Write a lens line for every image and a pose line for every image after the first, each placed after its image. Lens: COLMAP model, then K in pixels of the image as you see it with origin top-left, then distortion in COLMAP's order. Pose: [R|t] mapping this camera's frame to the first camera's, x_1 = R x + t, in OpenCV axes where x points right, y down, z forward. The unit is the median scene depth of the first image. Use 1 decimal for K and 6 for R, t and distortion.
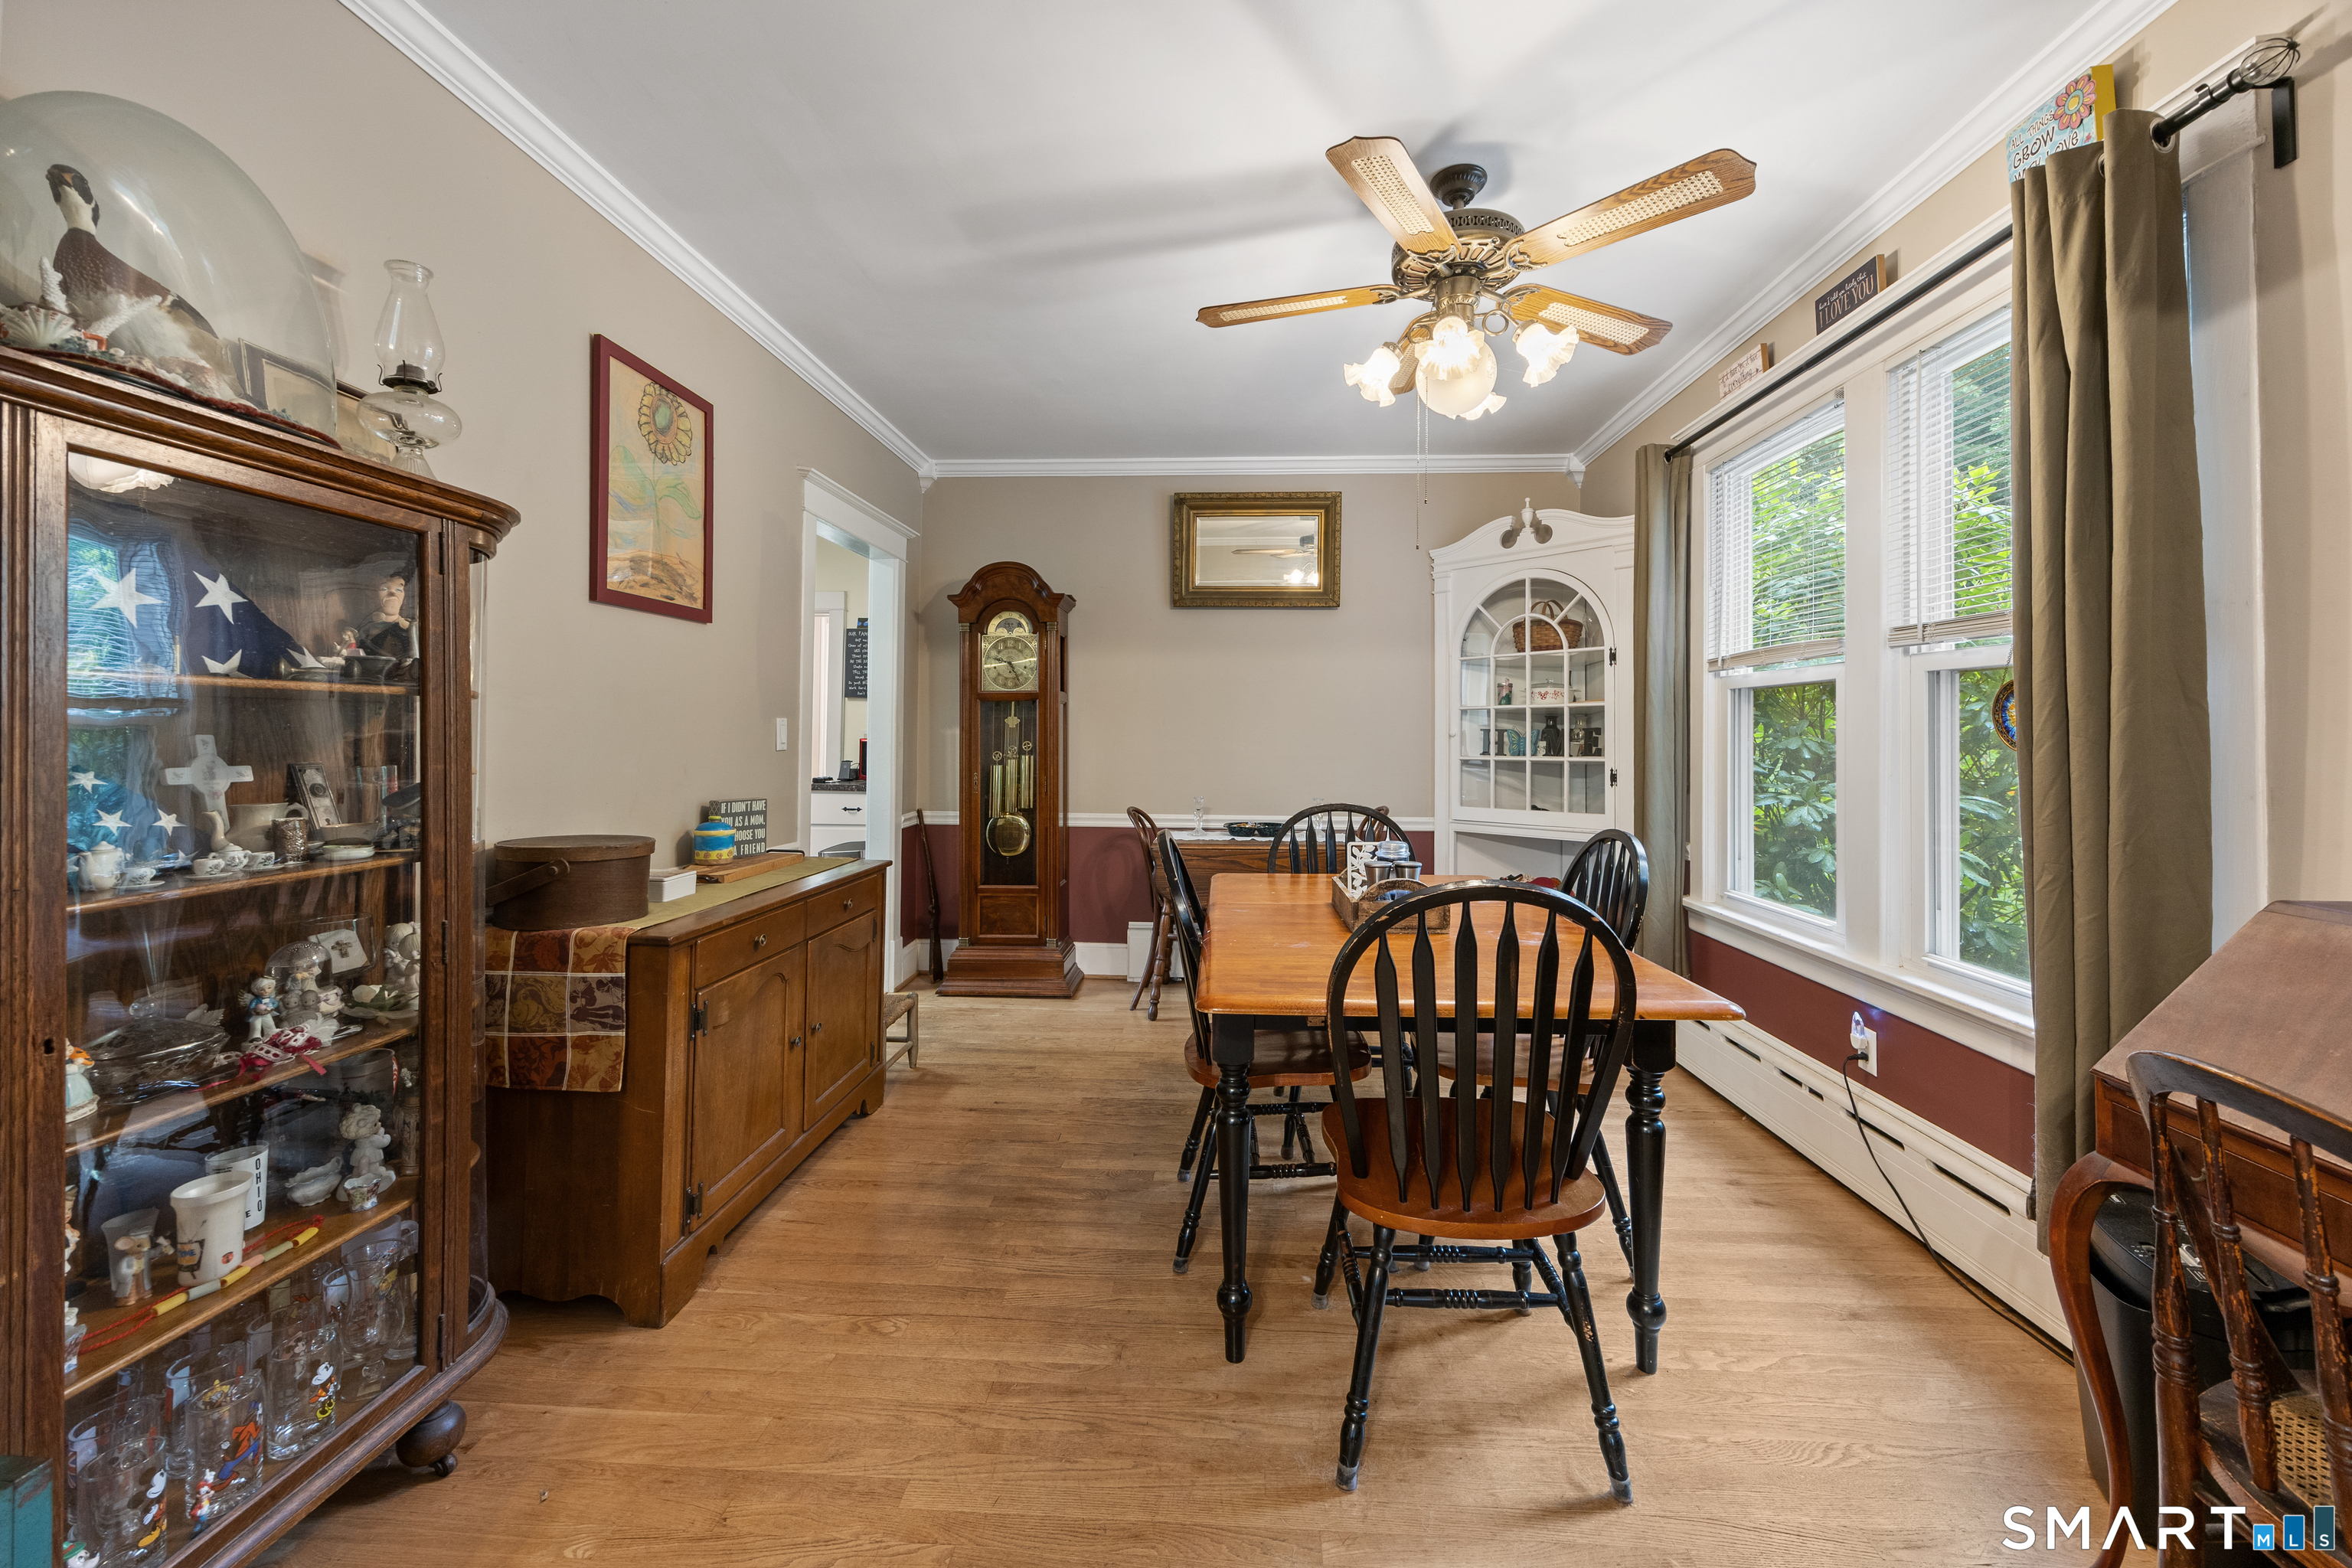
lens RADIAL K [[939.7, 0, 1178.2], [0, 939.7, 728.7], [0, 0, 1]] dist [-0.000814, -0.000194]
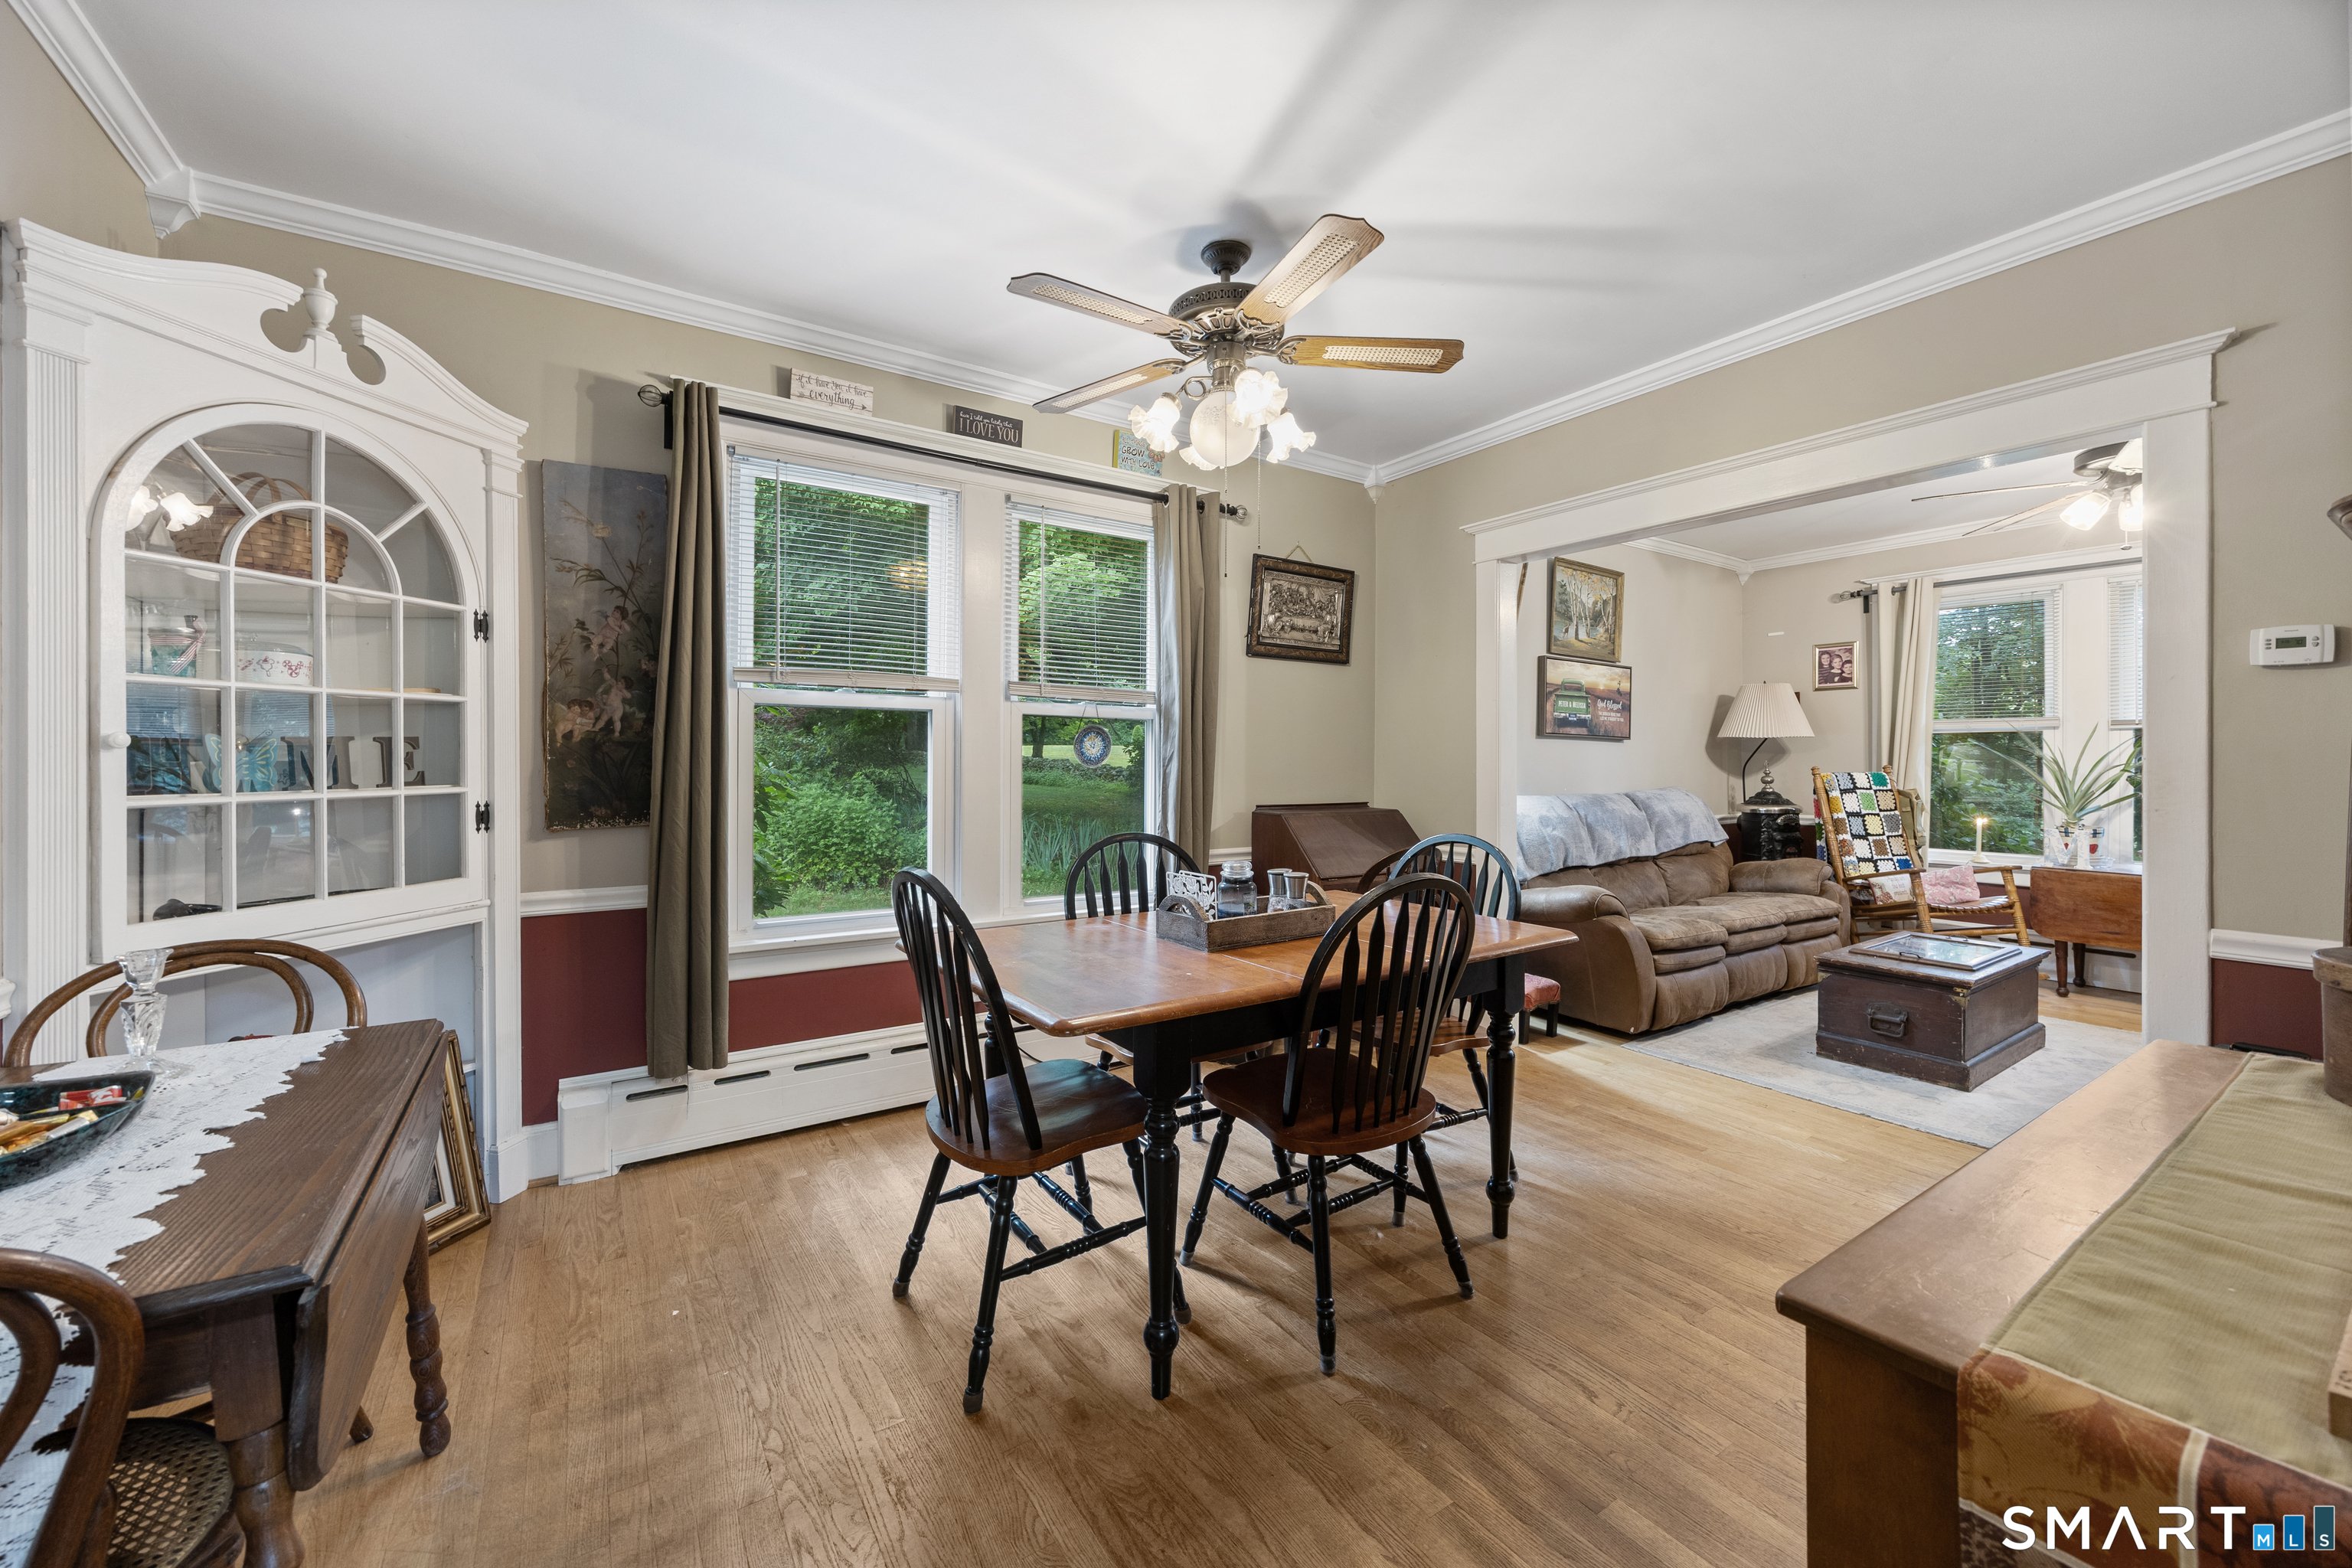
lens RADIAL K [[906.6, 0, 1162.4], [0, 906.6, 767.0], [0, 0, 1]] dist [-0.002869, -0.000123]
pose [[-0.605236, -0.010598, 0.795975, -0.475827], [-0.014874, 0.999887, 0.002003, 0.014990], [-0.795907, -0.010627, -0.605326, 1.625500]]
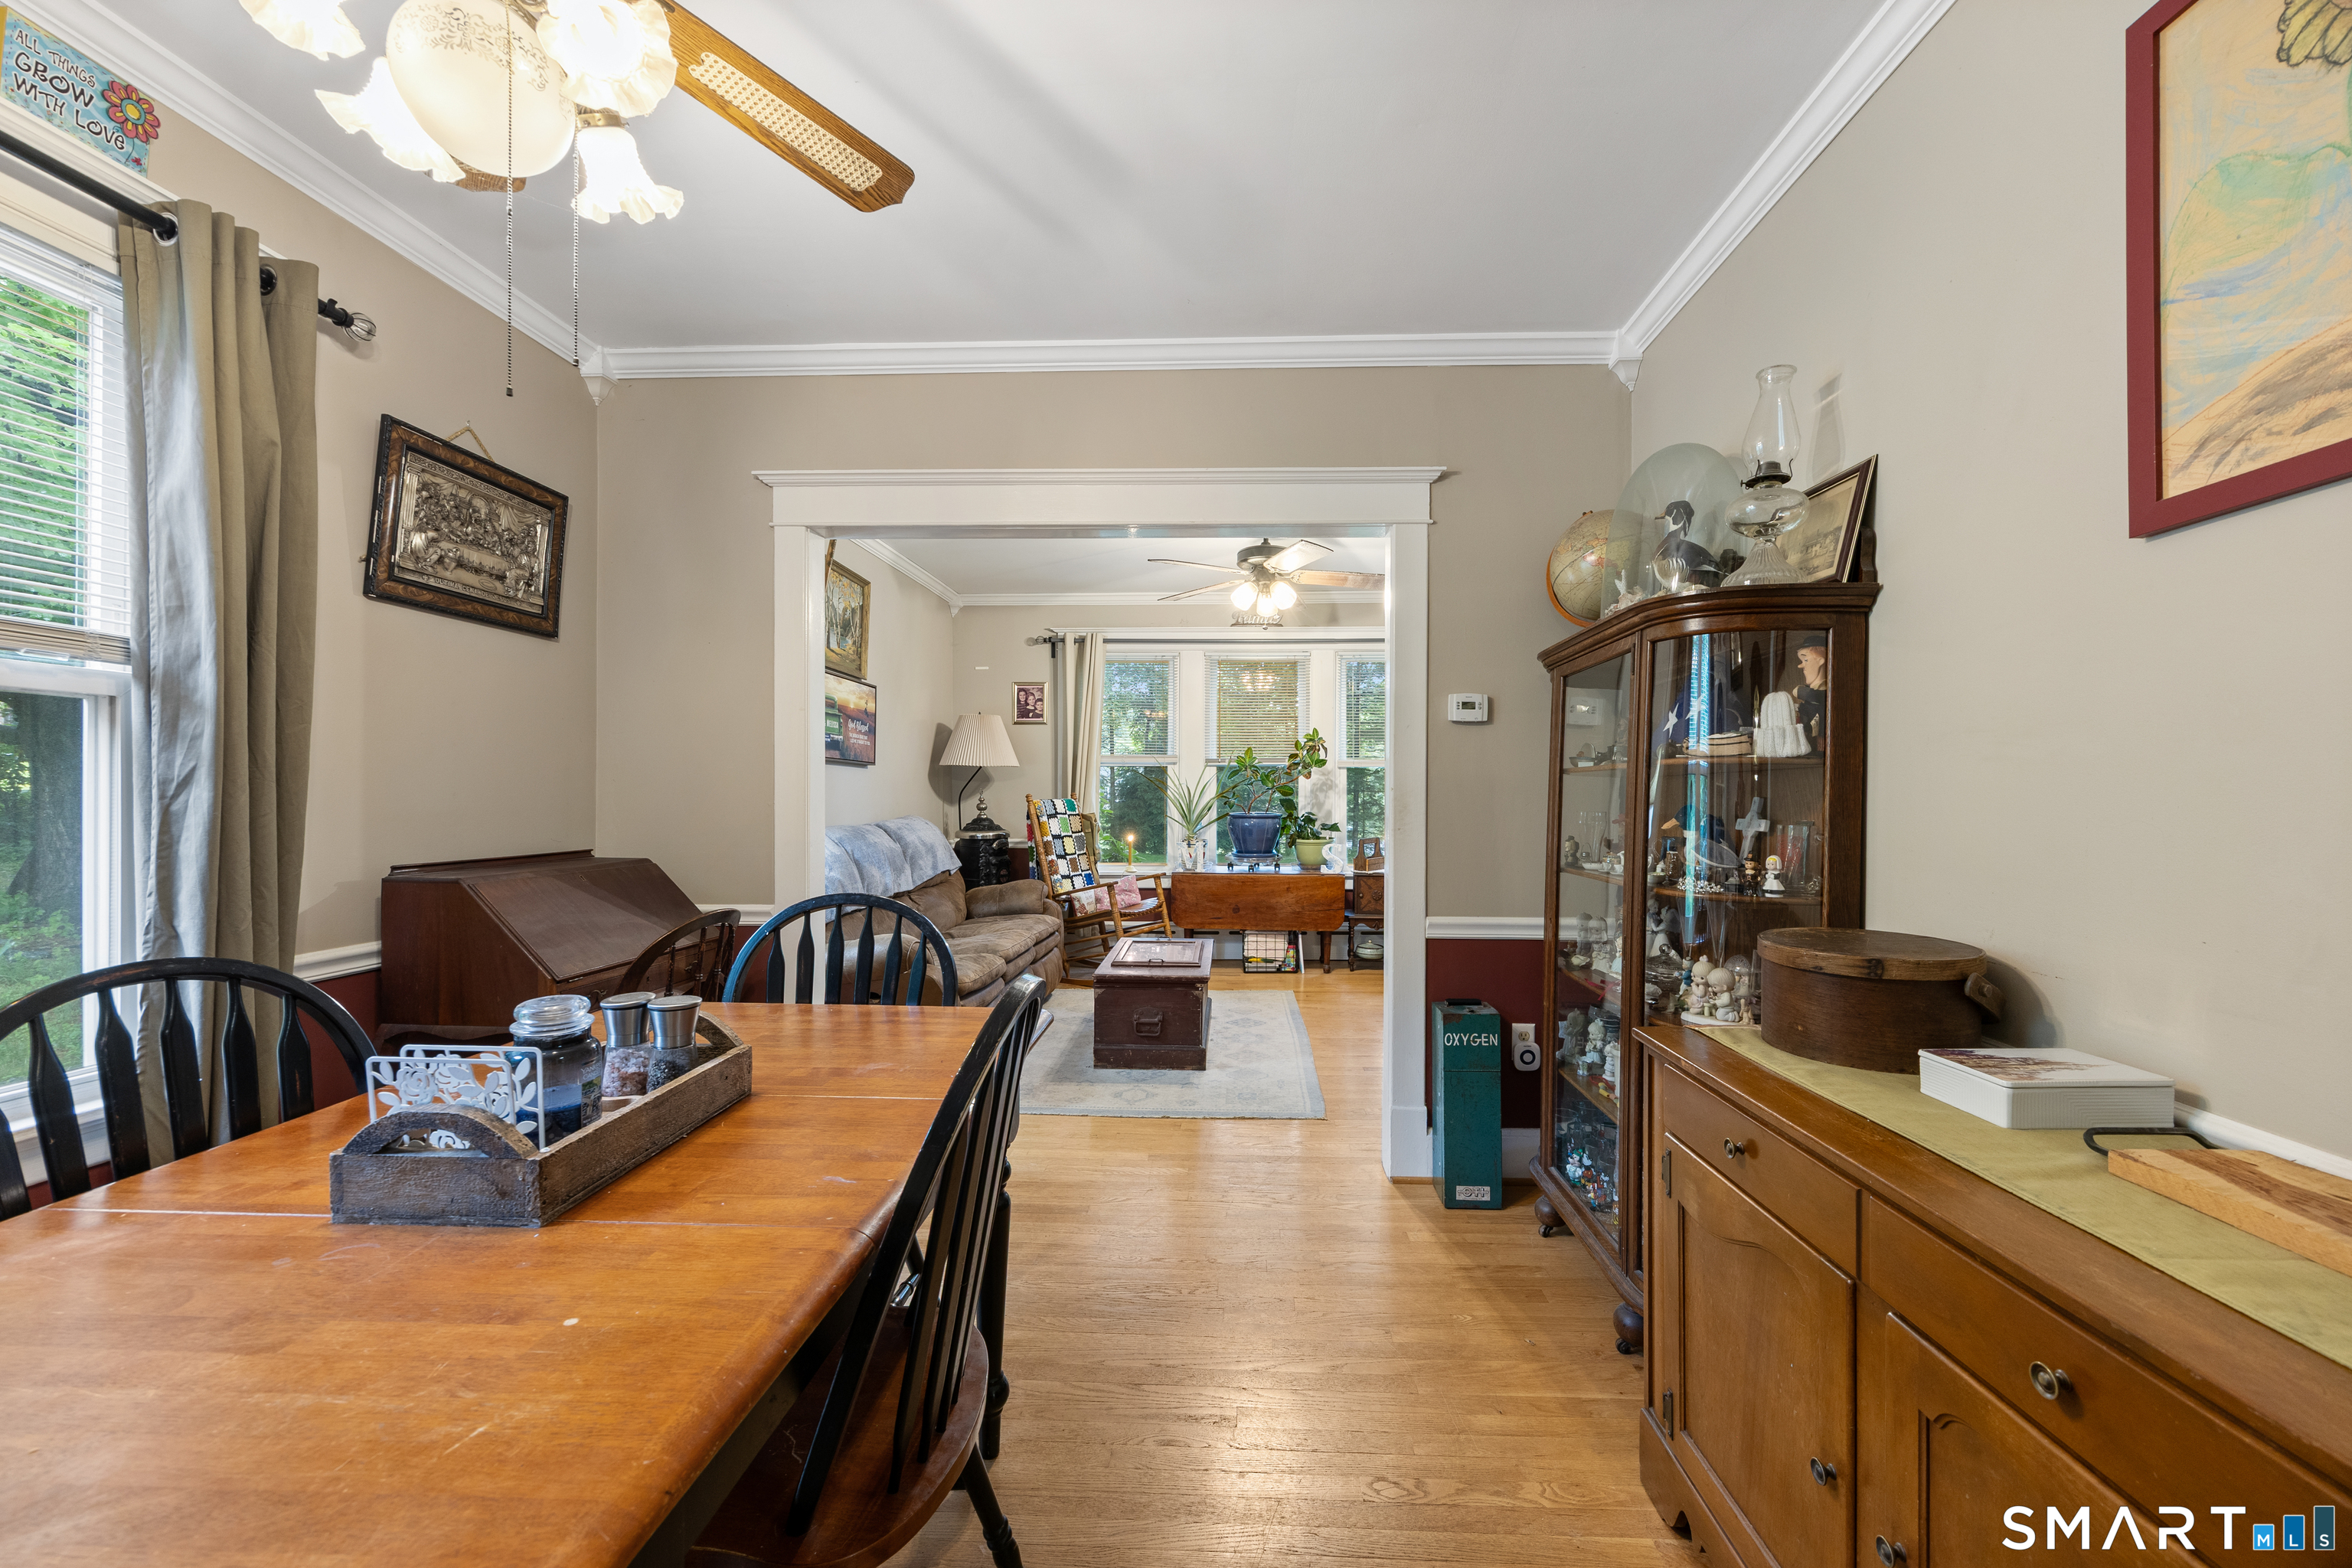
lens RADIAL K [[915.7, 0, 1212.4], [0, 915.7, 799.3], [0, 0, 1]] dist [-0.003153, -0.000607]
pose [[-0.999241, -0.007892, -0.038137, -0.076349], [-0.007756, 0.999963, -0.003706, 0.013939], [0.038165, -0.003407, -0.999266, 1.455575]]
